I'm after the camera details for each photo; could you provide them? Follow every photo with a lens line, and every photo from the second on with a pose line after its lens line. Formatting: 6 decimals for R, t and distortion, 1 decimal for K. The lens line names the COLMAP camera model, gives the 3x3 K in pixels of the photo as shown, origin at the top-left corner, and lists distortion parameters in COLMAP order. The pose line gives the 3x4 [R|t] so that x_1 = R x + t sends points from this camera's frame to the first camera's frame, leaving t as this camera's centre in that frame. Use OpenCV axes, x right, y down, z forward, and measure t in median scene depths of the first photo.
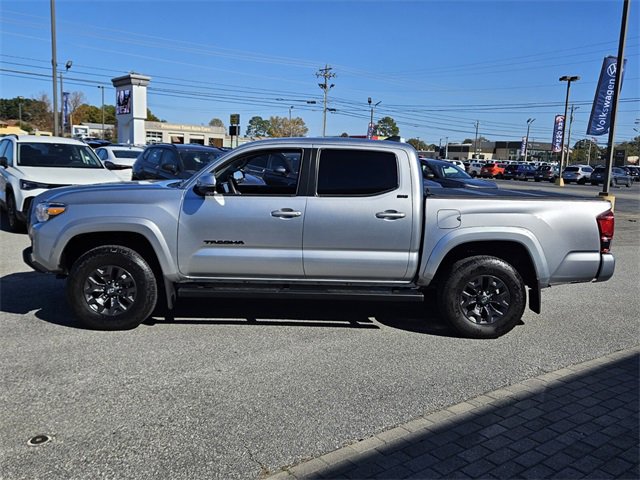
lens RADIAL K [[593.8, 0, 320.0], [0, 593.8, 240.0], [0, 0, 1]] dist [0.081000, -0.004255]
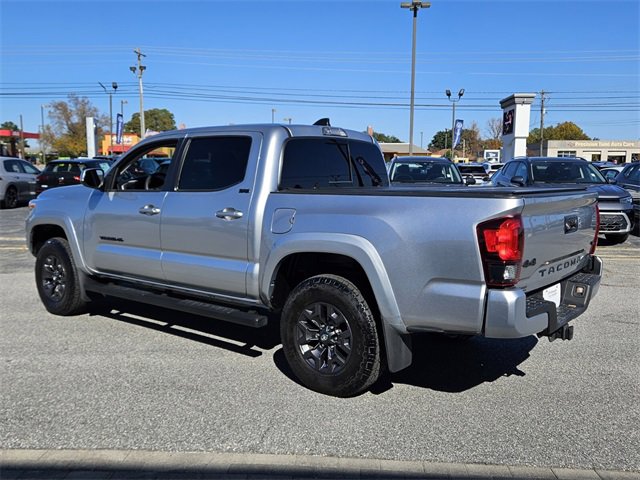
lens RADIAL K [[593.8, 0, 320.0], [0, 593.8, 240.0], [0, 0, 1]] dist [0.081000, -0.004255]
pose [[0.762387, 0.043410, -0.645664, 0.673688], [-0.068676, 0.997540, -0.014024, -0.003828], [0.643467, 0.055034, 0.763493, 0.424594]]
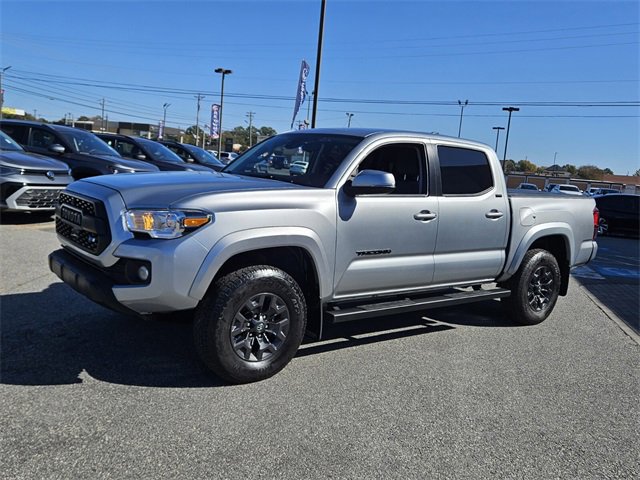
lens RADIAL K [[579.3, 0, 320.0], [0, 579.3, 240.0], [0, 0, 1]] dist [0.097232, -0.136494]
pose [[0.801903, -0.050303, 0.595333, -0.645734], [0.029073, 0.998554, 0.045212, -0.048025], [-0.596747, -0.018947, 0.802206, 0.352839]]
